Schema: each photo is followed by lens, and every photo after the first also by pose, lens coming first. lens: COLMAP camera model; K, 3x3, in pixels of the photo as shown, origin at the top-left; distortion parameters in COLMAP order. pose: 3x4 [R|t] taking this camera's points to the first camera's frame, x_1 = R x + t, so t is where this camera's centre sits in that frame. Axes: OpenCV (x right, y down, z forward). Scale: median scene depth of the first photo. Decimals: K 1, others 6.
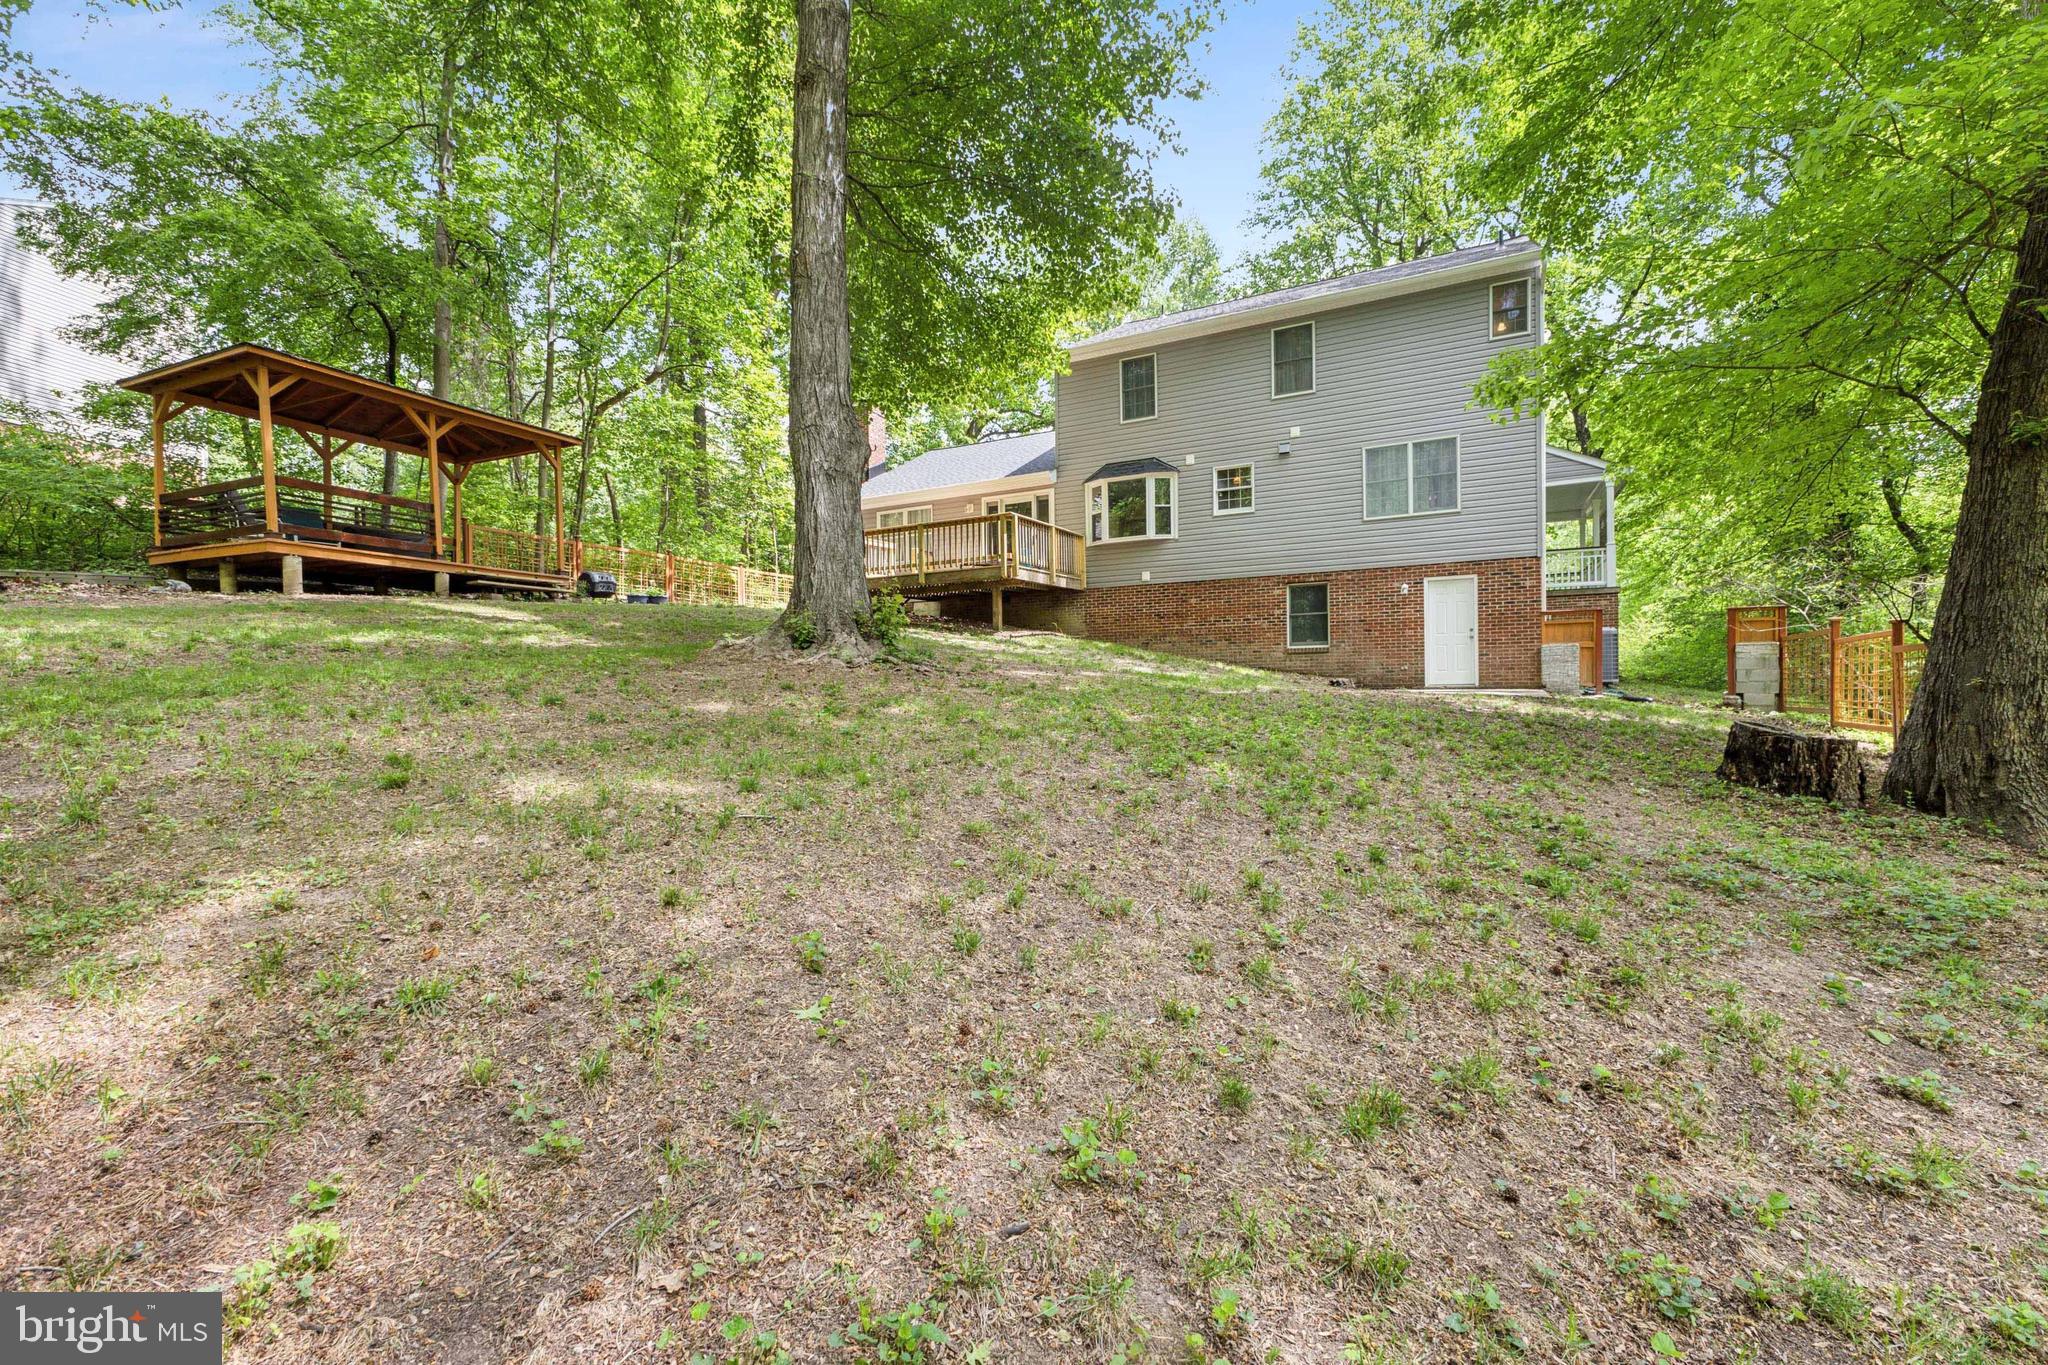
lens RADIAL K [[880.6, 0, 1075.6], [0, 880.6, 676.7], [0, 0, 1]] dist [-0.000648, -0.000111]
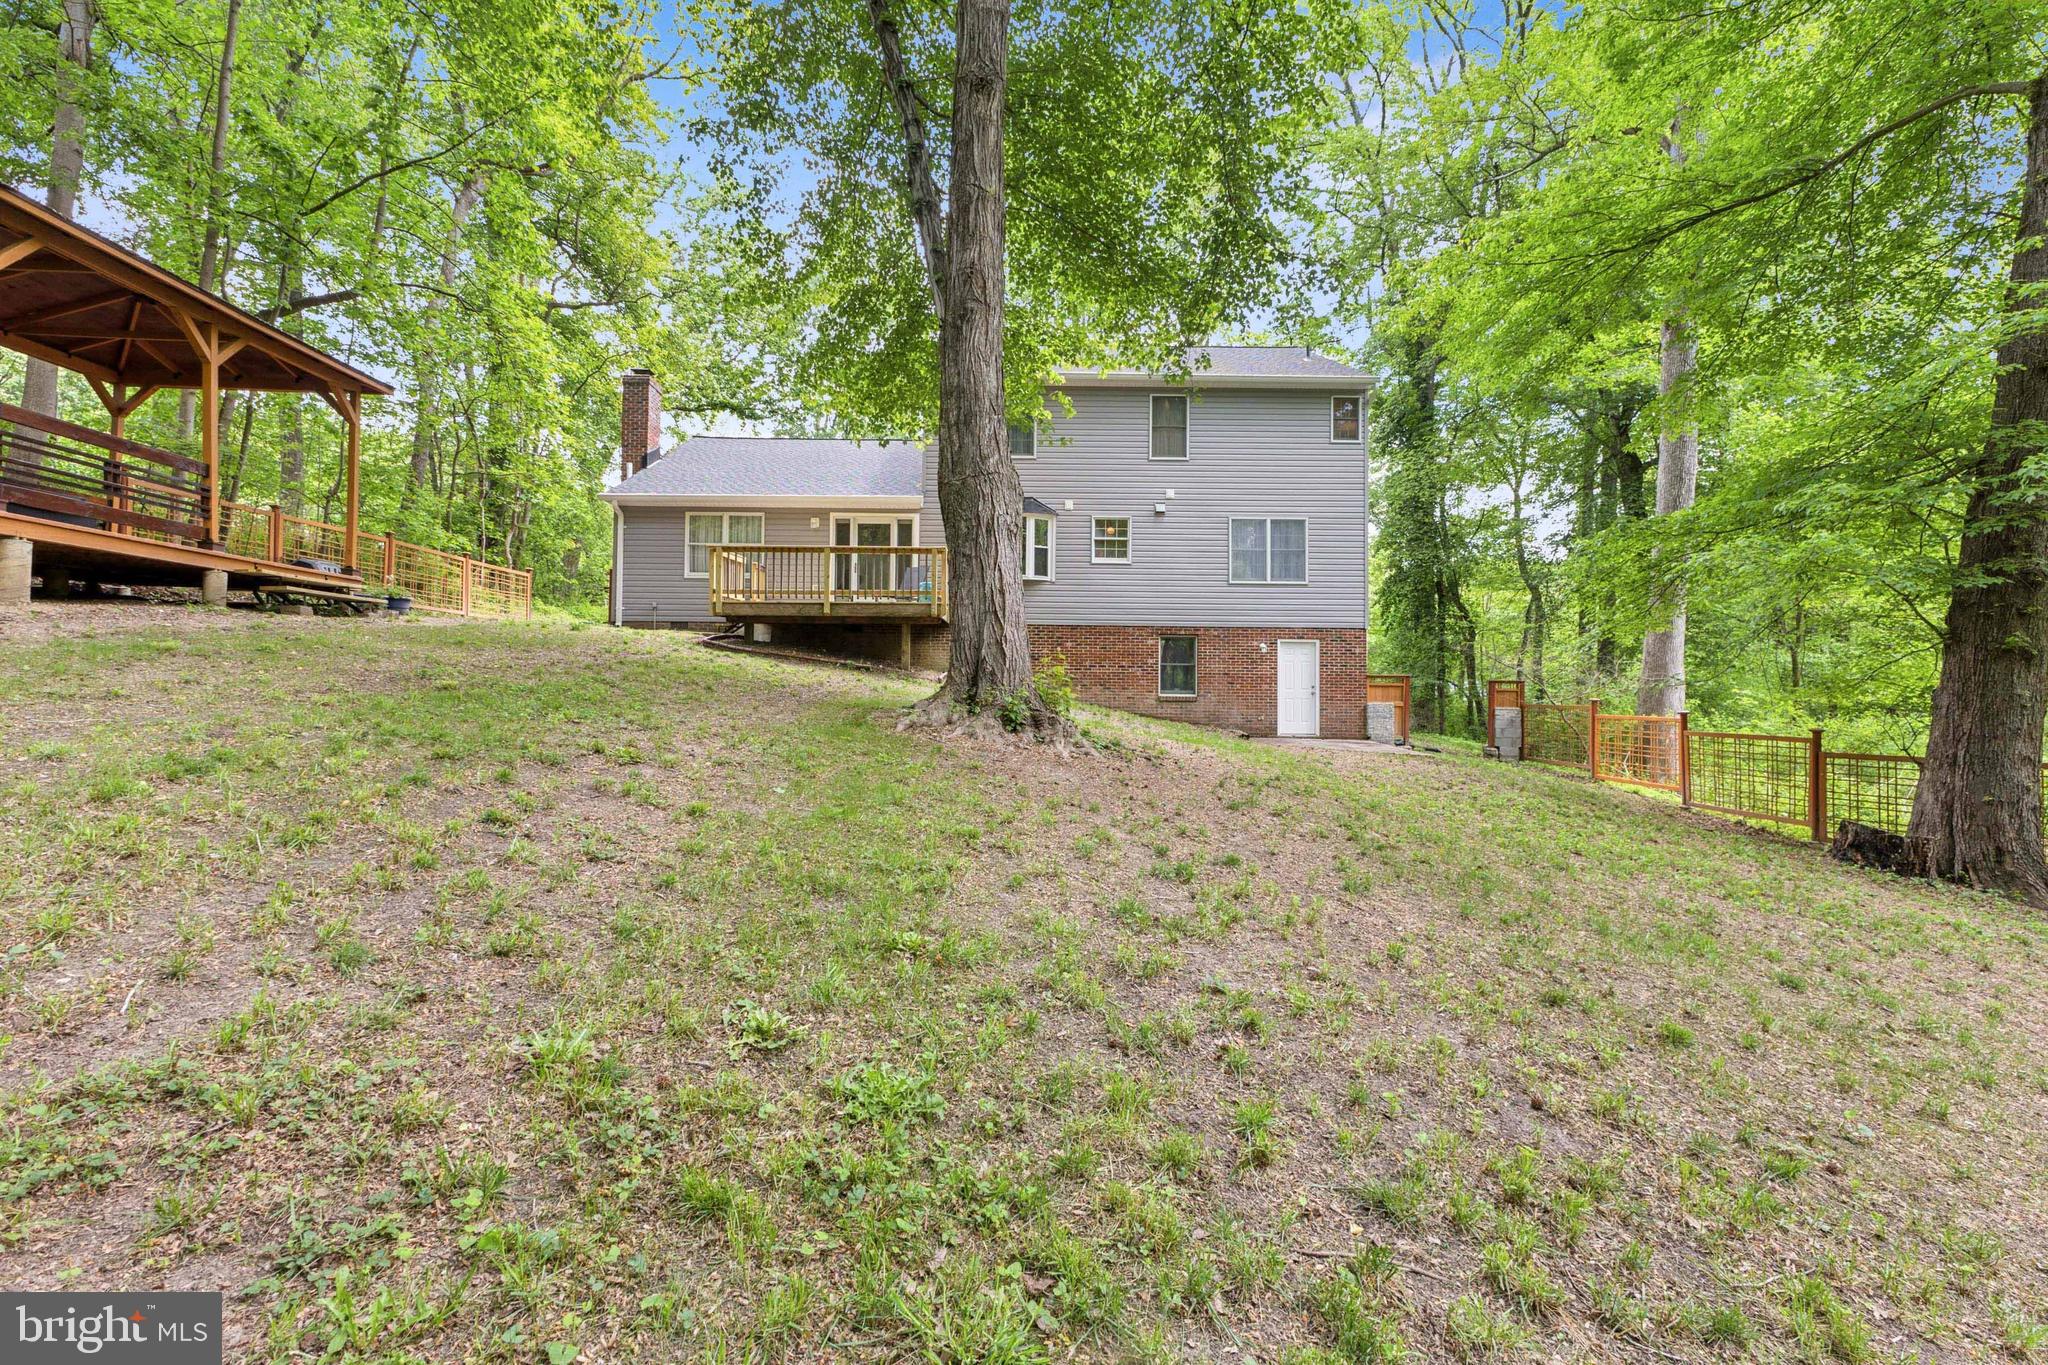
lens RADIAL K [[880.6, 0, 1075.6], [0, 880.6, 676.7], [0, 0, 1]] dist [-0.000648, -0.000111]
pose [[0.893797, 0.036257, 0.447004, -0.342762], [-0.034607, 0.999331, -0.011859, -0.041663], [-0.447134, -0.004870, 0.894454, 0.101584]]
